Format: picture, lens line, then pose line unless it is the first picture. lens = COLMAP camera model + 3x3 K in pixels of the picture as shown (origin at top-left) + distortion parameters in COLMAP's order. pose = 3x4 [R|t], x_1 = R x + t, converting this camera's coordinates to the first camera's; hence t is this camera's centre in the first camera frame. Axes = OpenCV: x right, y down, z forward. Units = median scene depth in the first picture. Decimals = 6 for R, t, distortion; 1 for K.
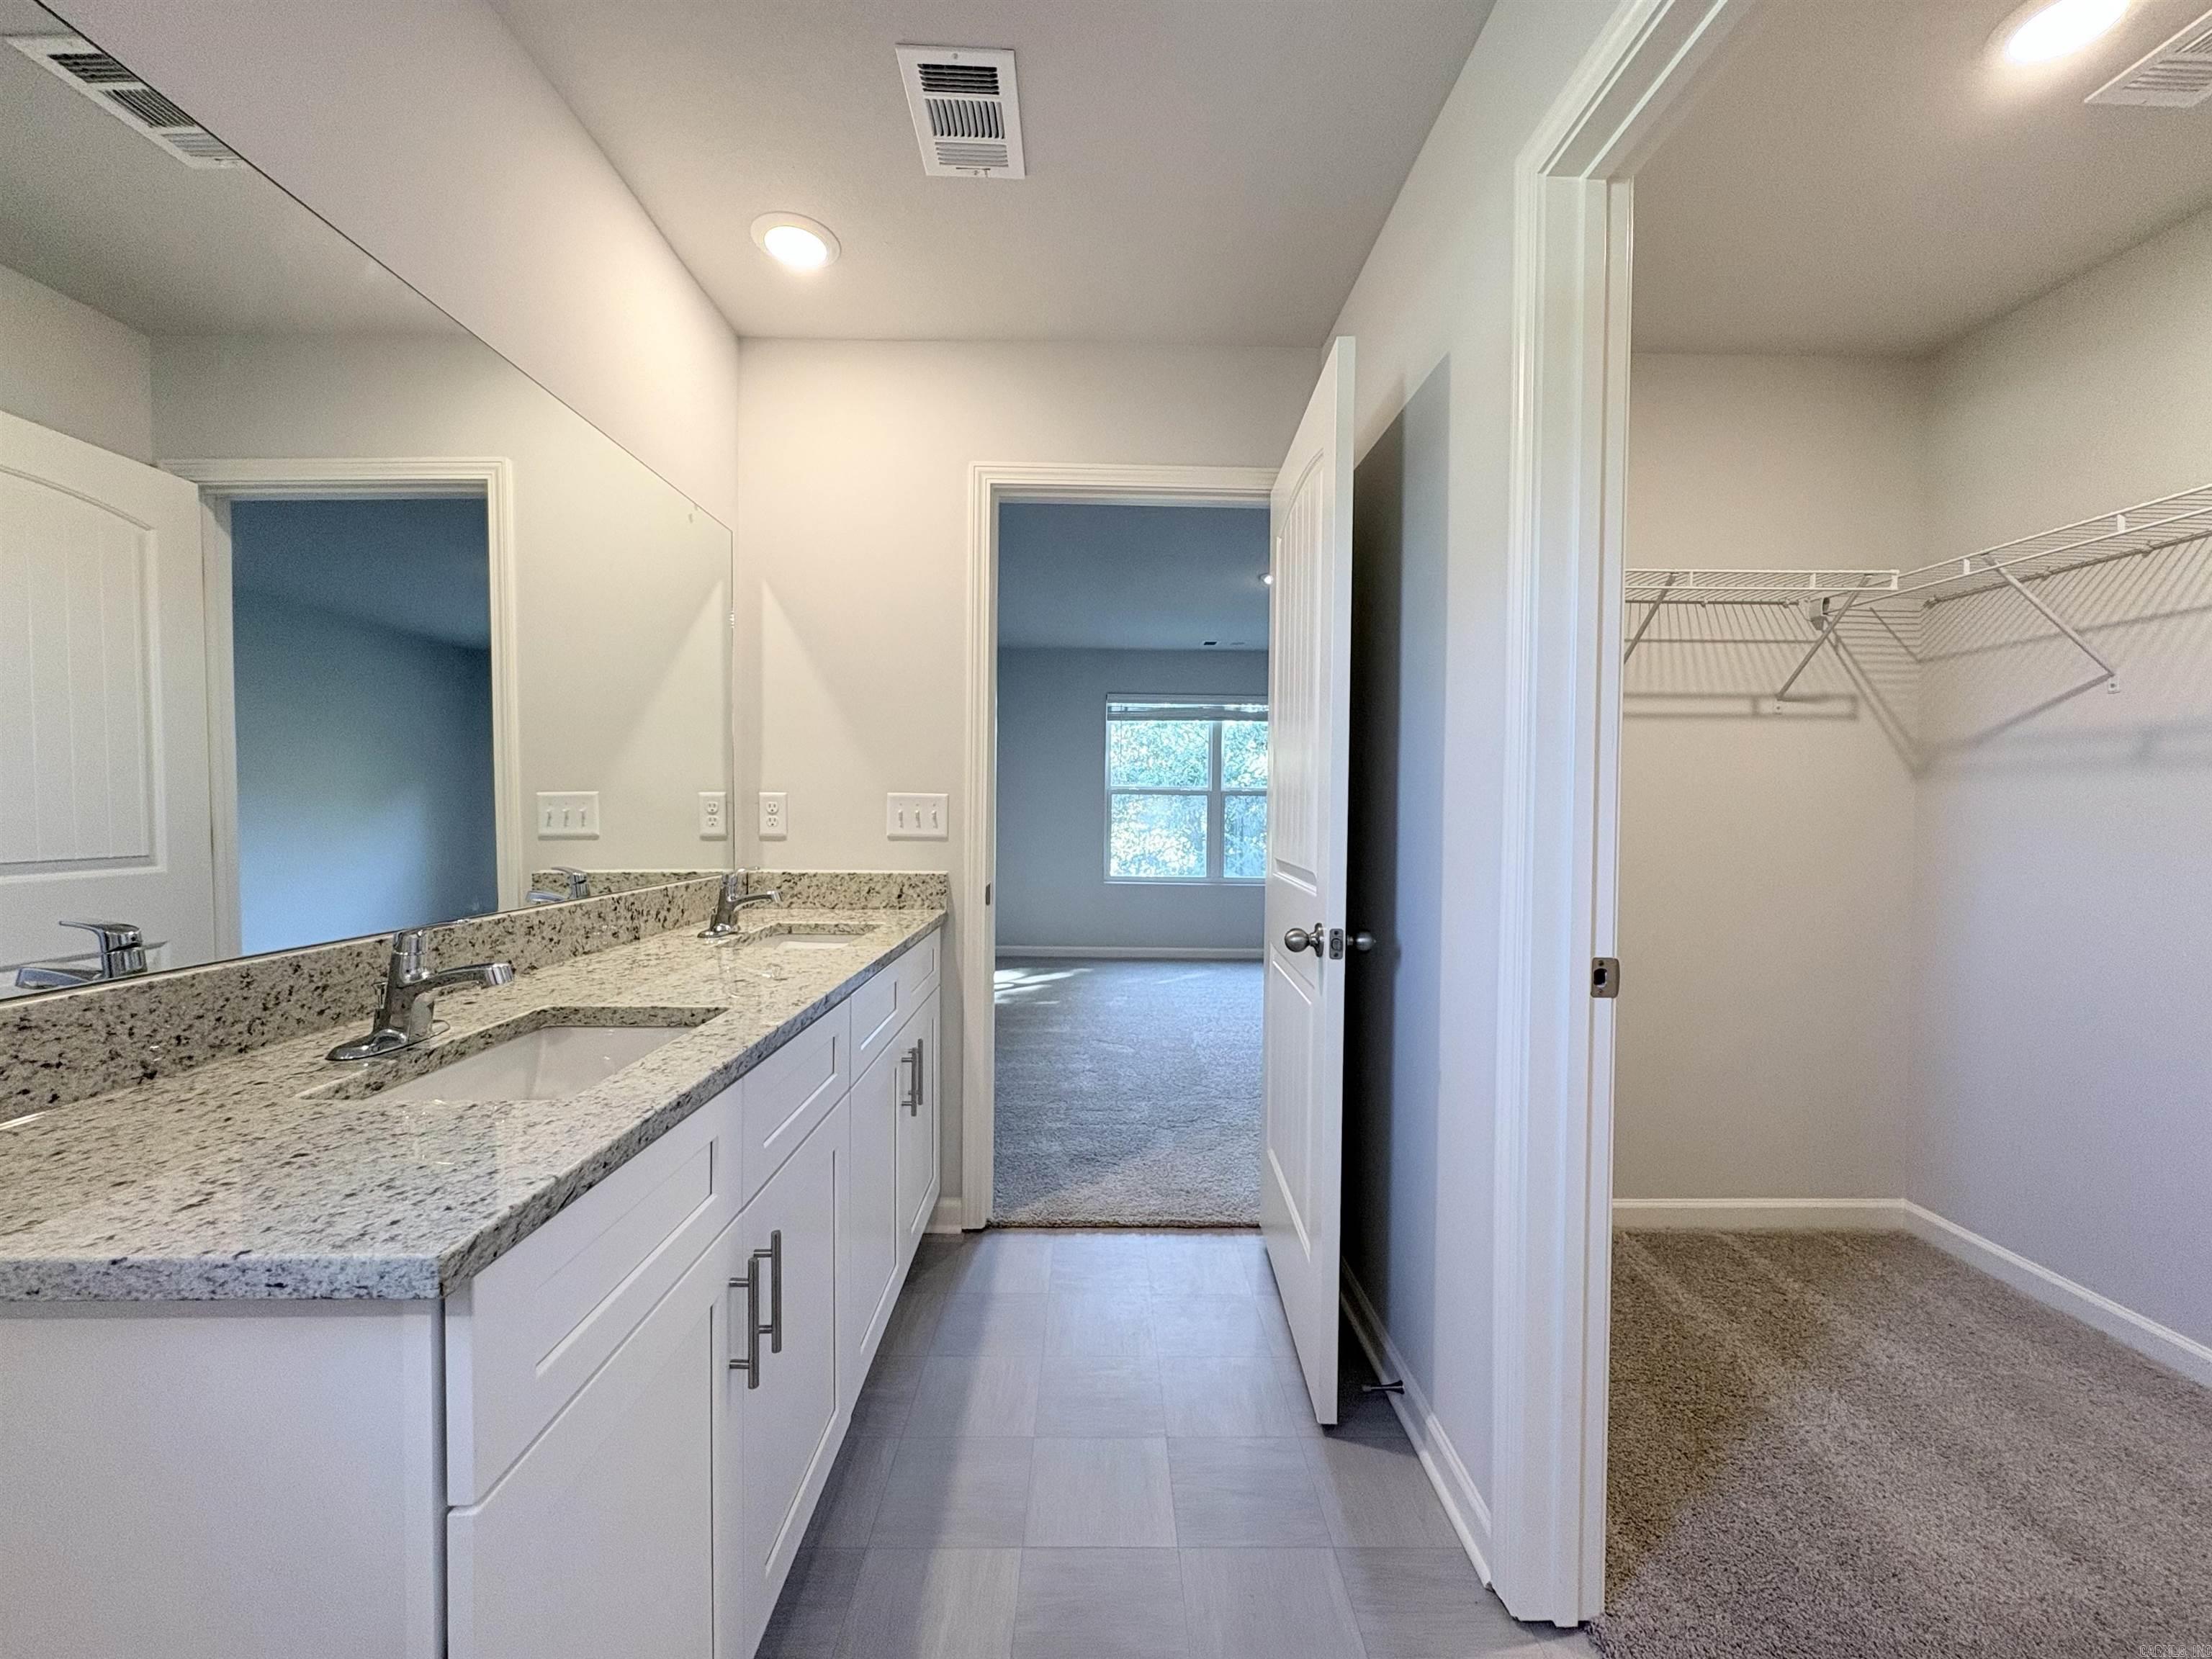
lens RADIAL K [[888.9, 0, 1114.7], [0, 888.9, 830.8], [0, 0, 1]] dist [0.008804, 0.000048]
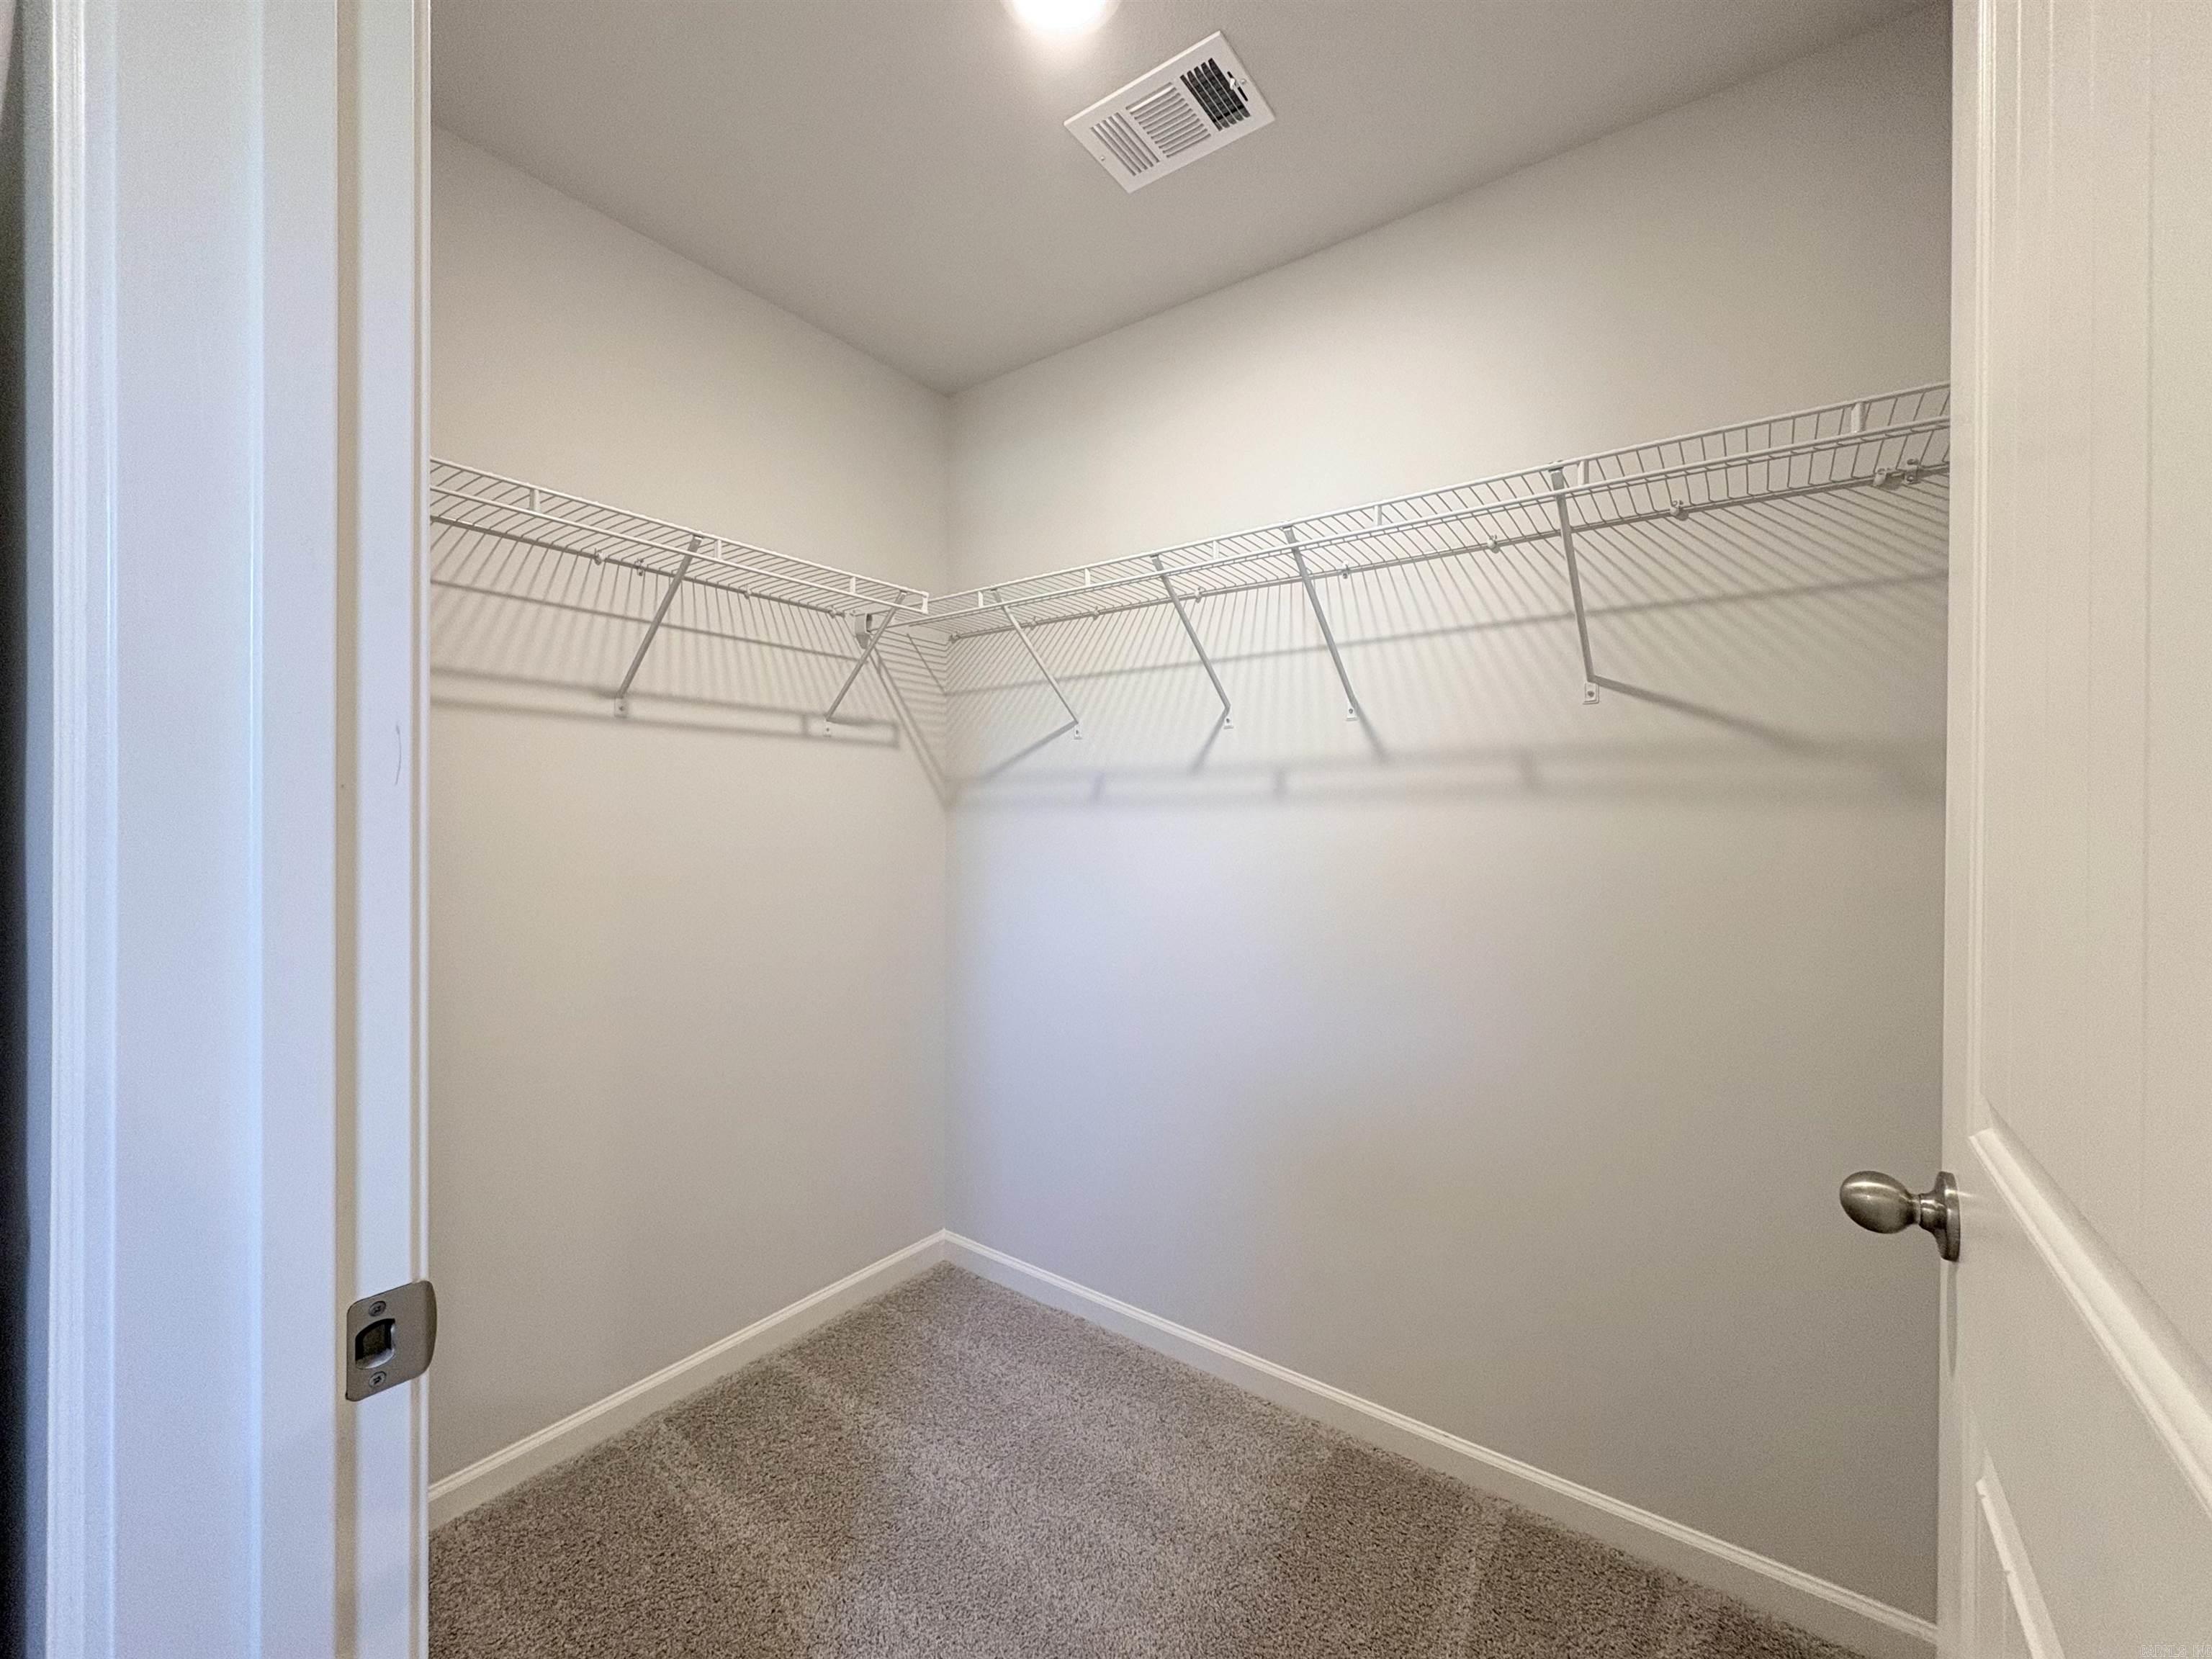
lens RADIAL K [[888.9, 0, 1110.2], [0, 888.9, 826.3], [0, 0, 1]] dist [0.008804, 0.000048]
pose [[0.609003, -0.006234, 0.793143, 0.233530], [0.021446, 0.999733, -0.008609, -0.030940], [-0.792878, 0.022253, 0.608975, 0.266923]]
